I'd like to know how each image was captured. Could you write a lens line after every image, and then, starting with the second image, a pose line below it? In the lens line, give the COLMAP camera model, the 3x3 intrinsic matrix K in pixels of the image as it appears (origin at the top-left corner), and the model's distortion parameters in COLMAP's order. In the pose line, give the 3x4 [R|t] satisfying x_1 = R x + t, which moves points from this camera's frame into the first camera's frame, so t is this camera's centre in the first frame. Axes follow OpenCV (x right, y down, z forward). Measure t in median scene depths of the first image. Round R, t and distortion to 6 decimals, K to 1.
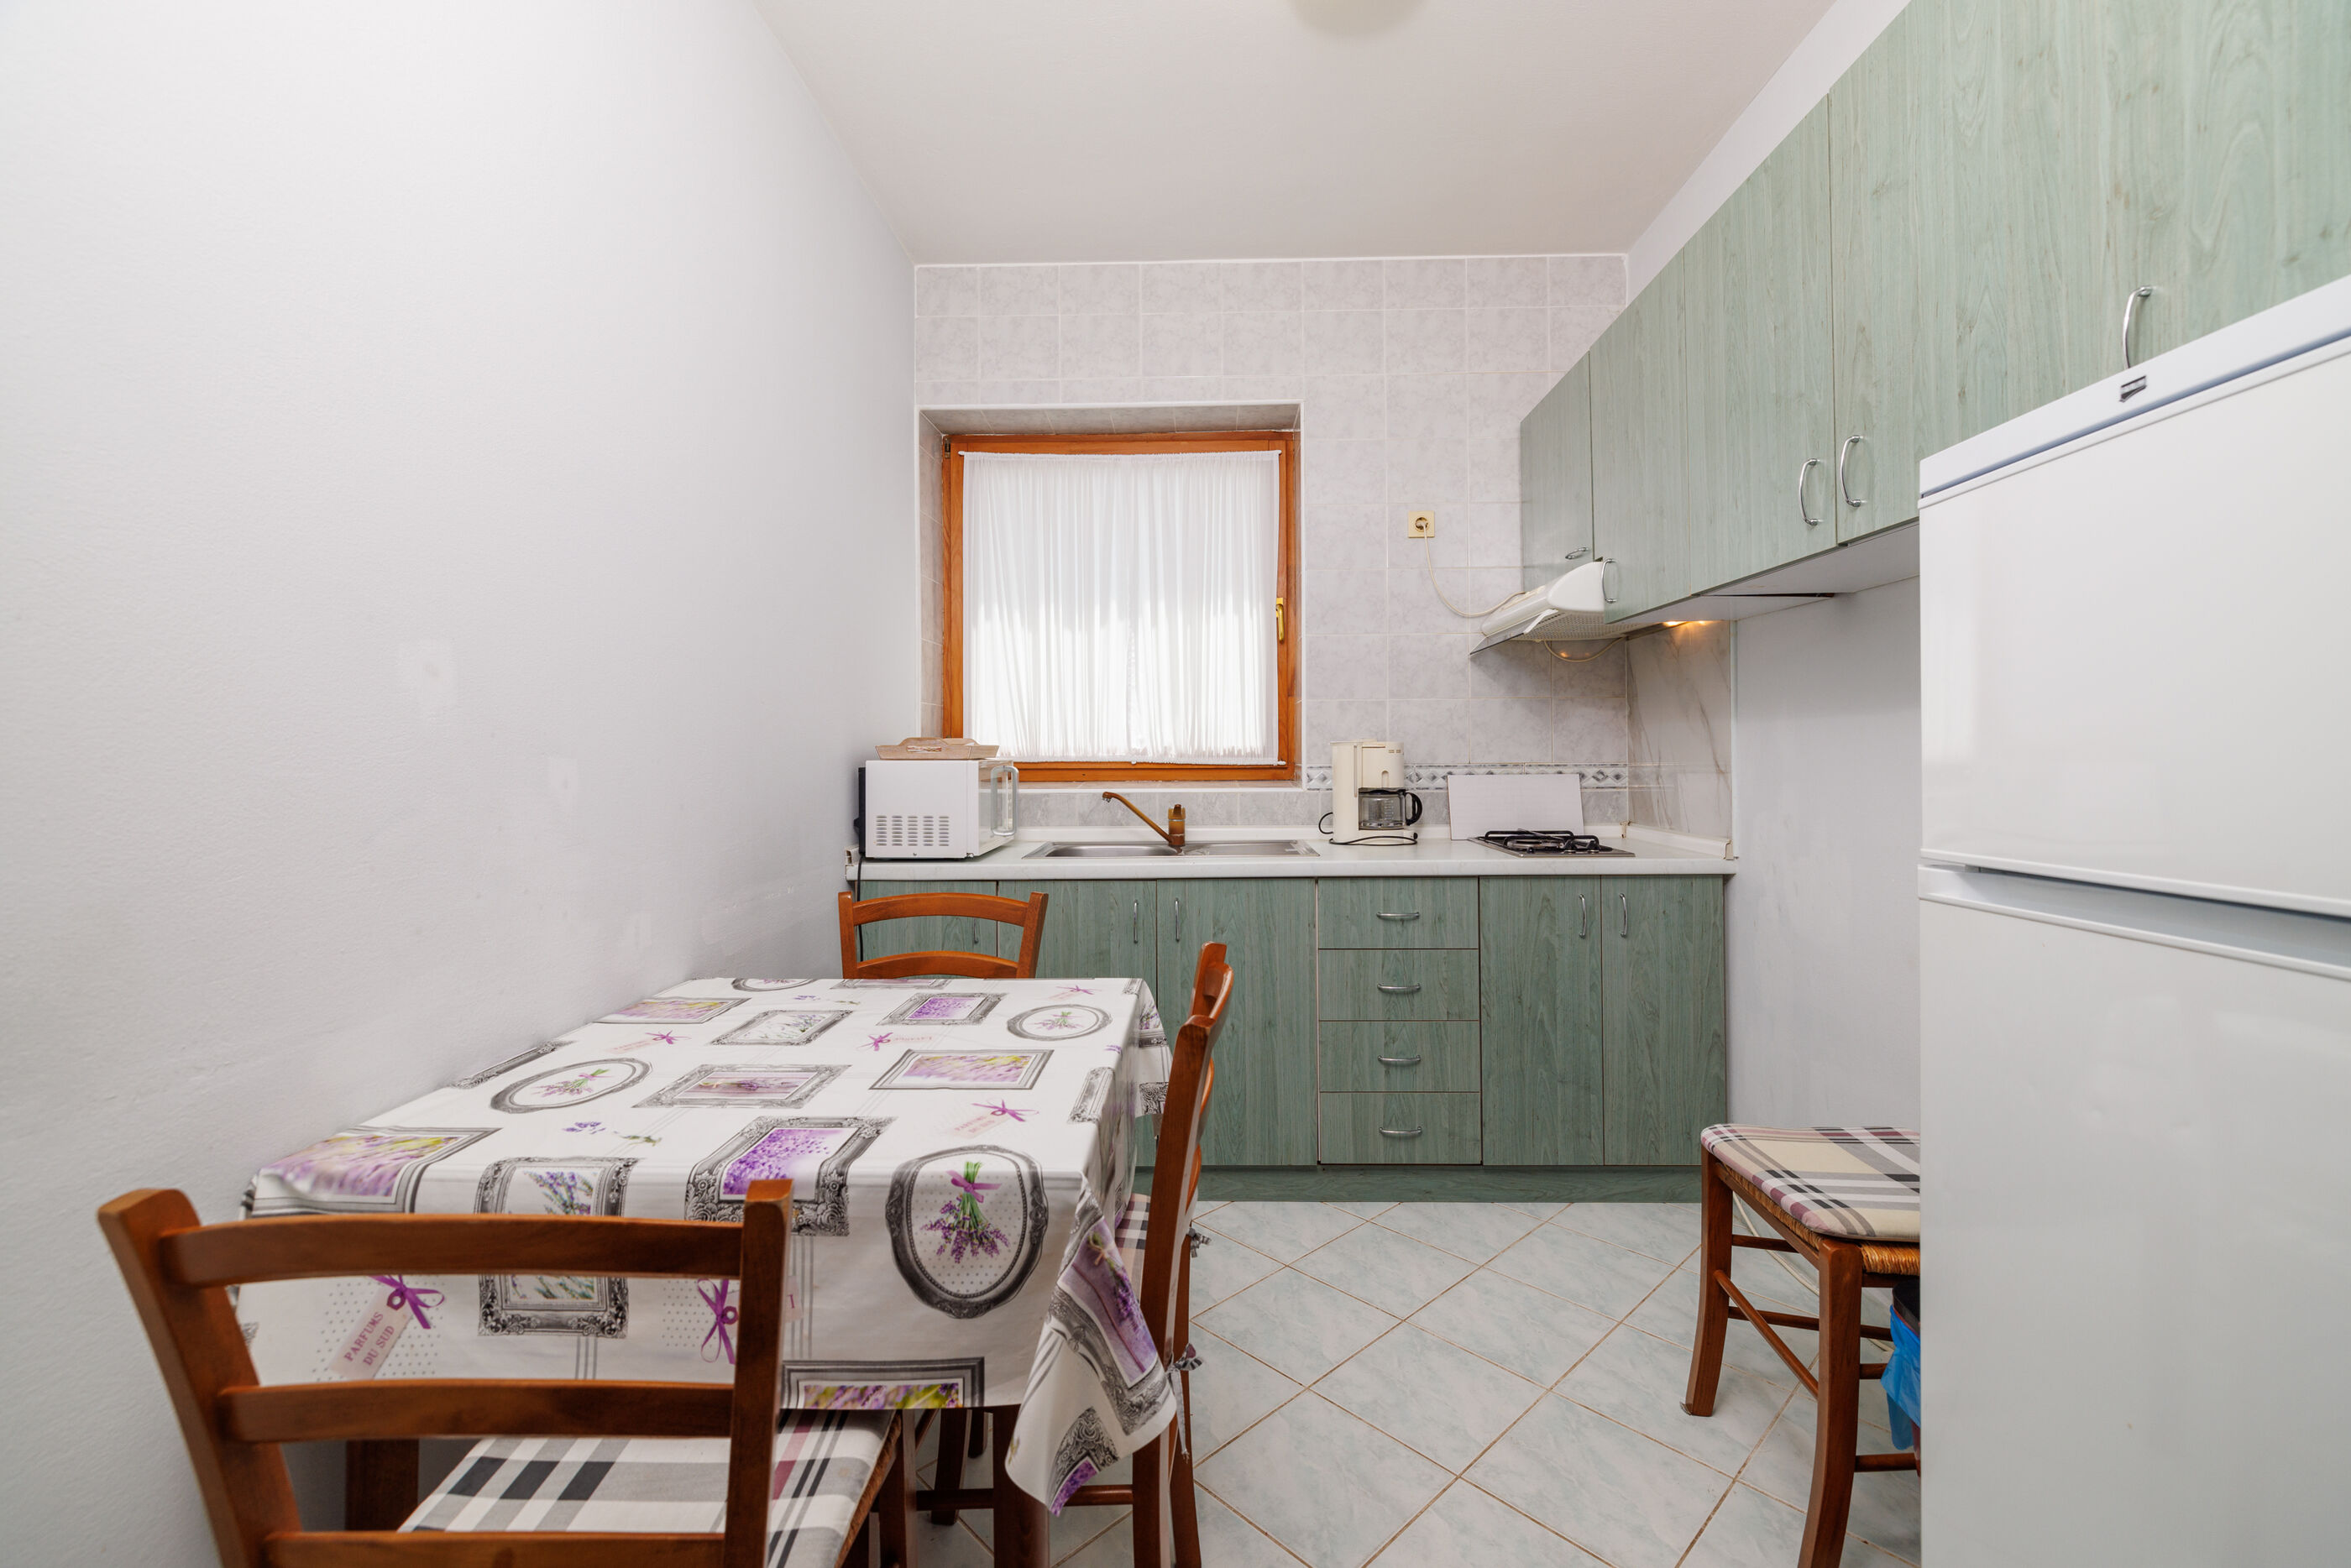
lens RADIAL K [[963.3, 0, 1178.2], [0, 963.3, 768.9], [0, 0, 1]] dist [0.000374, -0.000168]
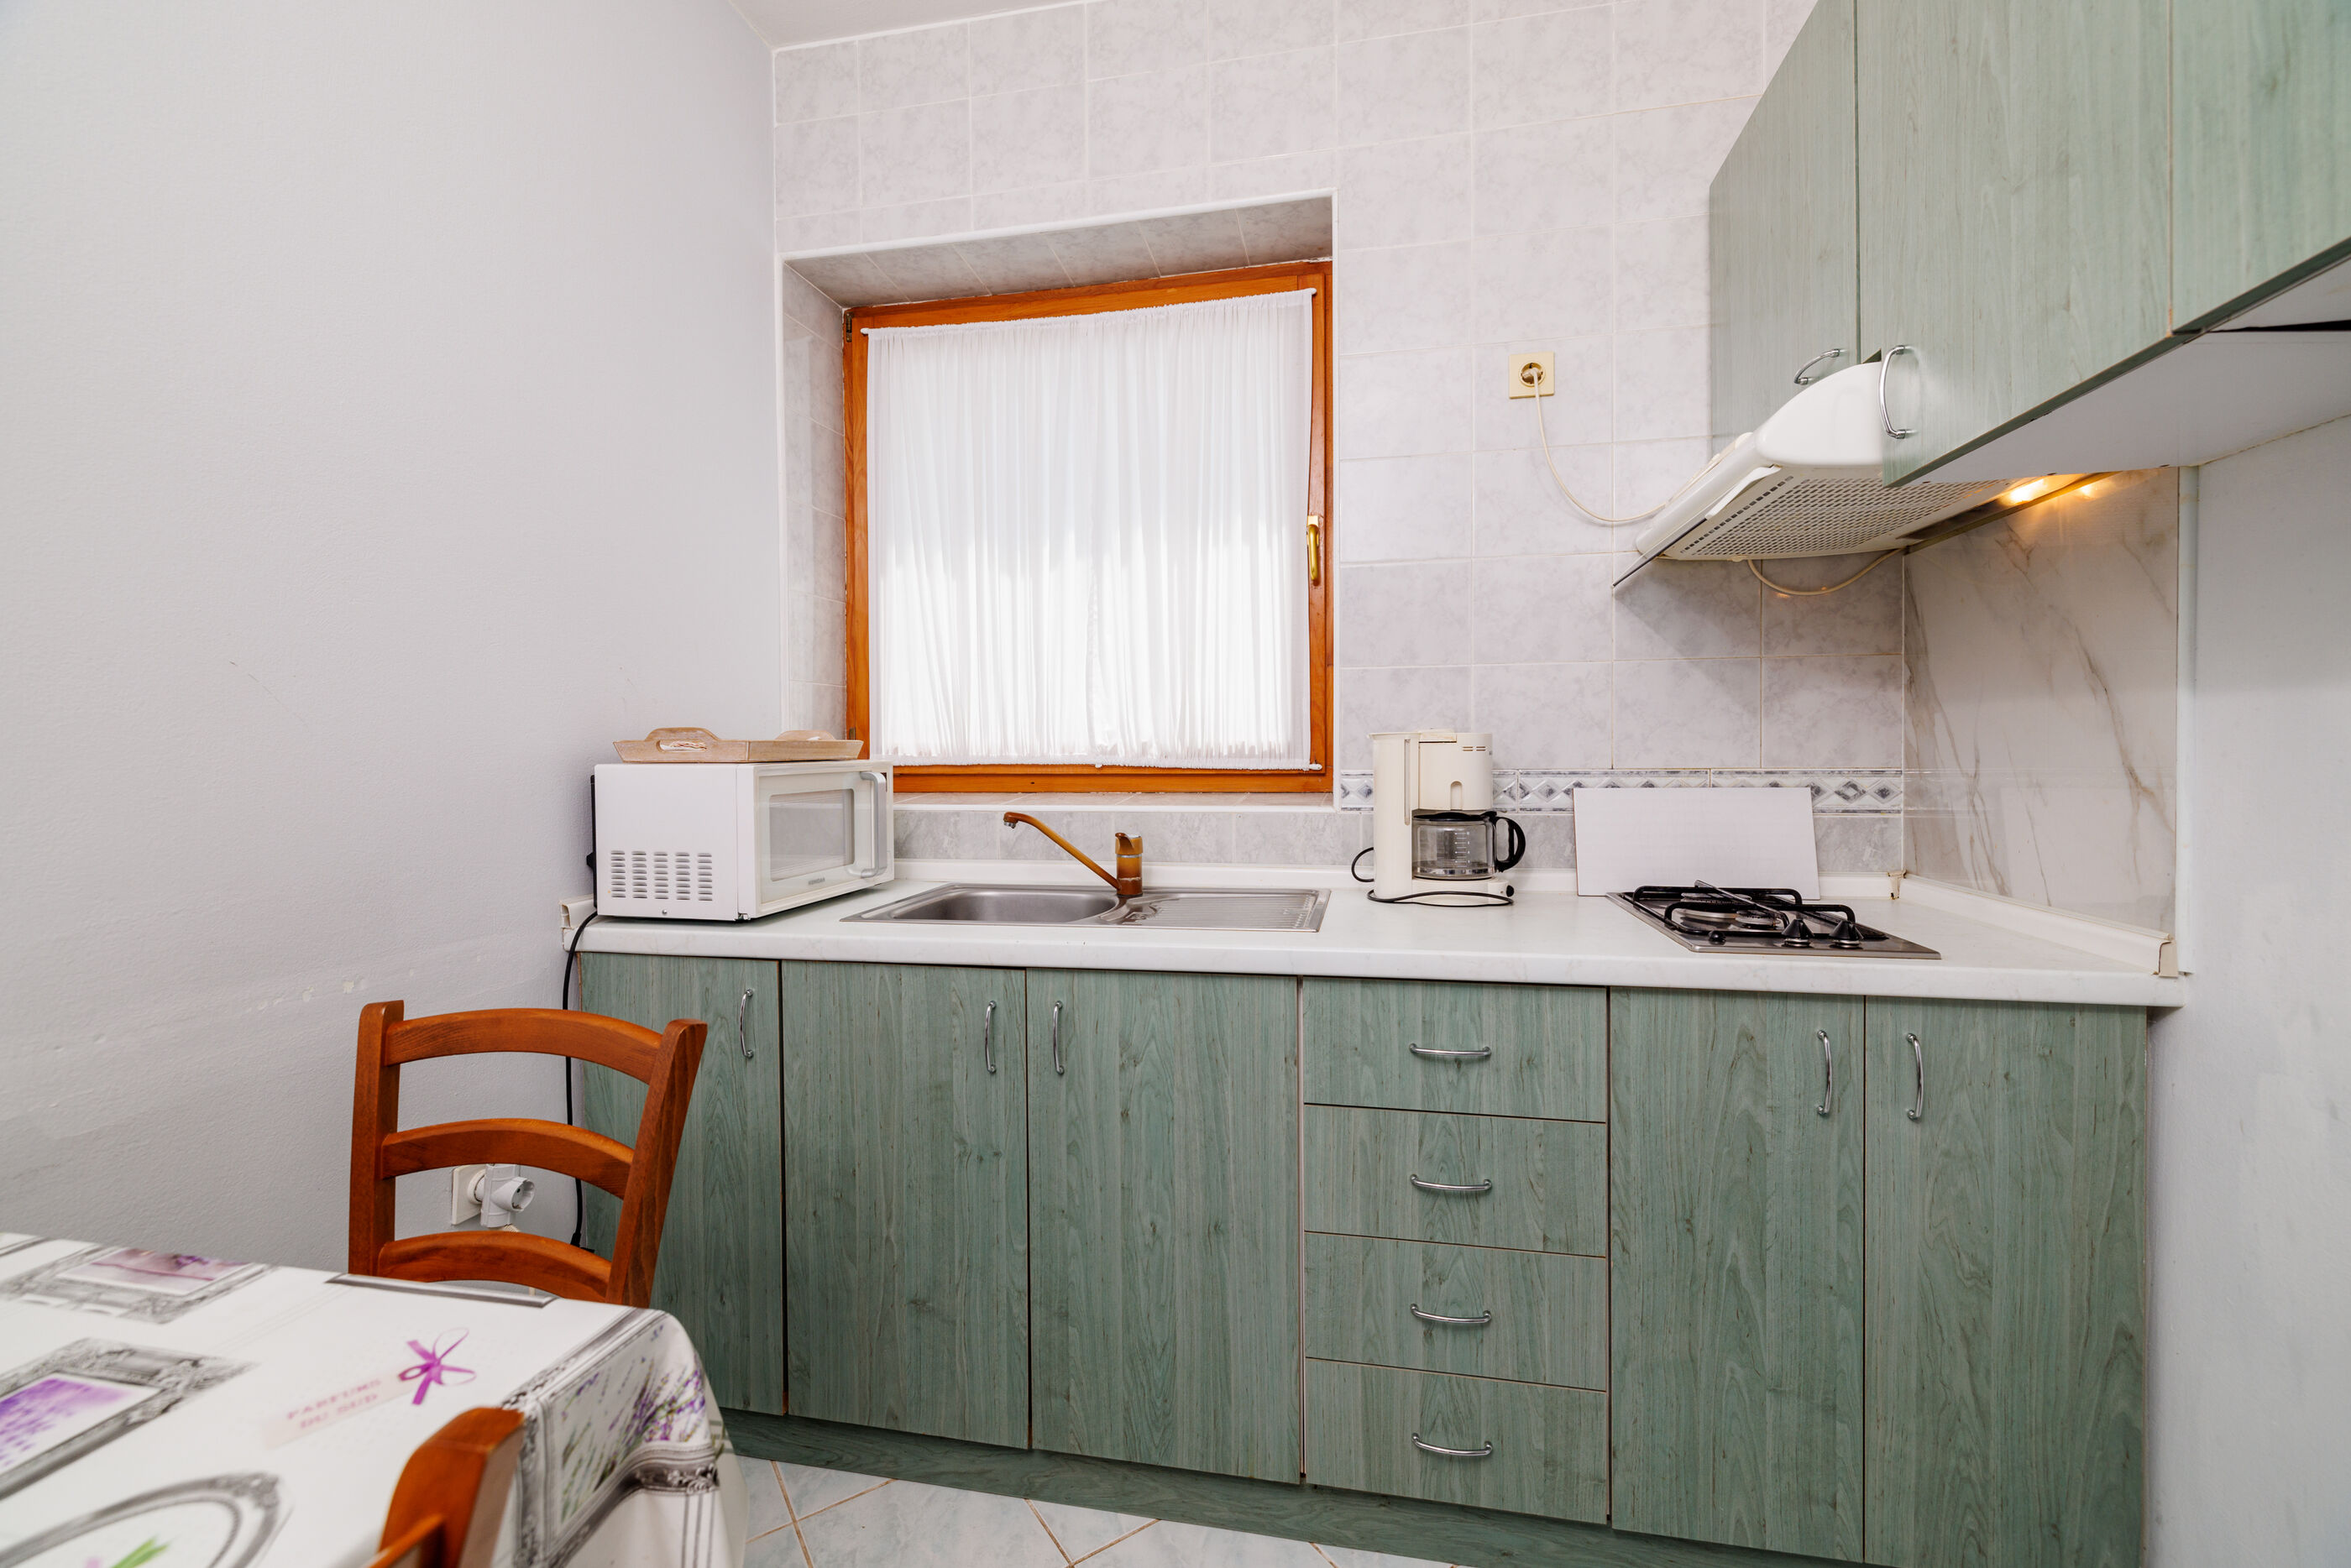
lens RADIAL K [[963.3, 0, 1180.1], [0, 963.3, 783.9], [0, 0, 1]] dist [0.000374, -0.000168]
pose [[0.985891, 0.005399, -0.167303, 0.143259], [-0.002577, 0.999851, 0.017081, -0.006417], [0.167370, -0.016409, 0.985758, 0.377006]]
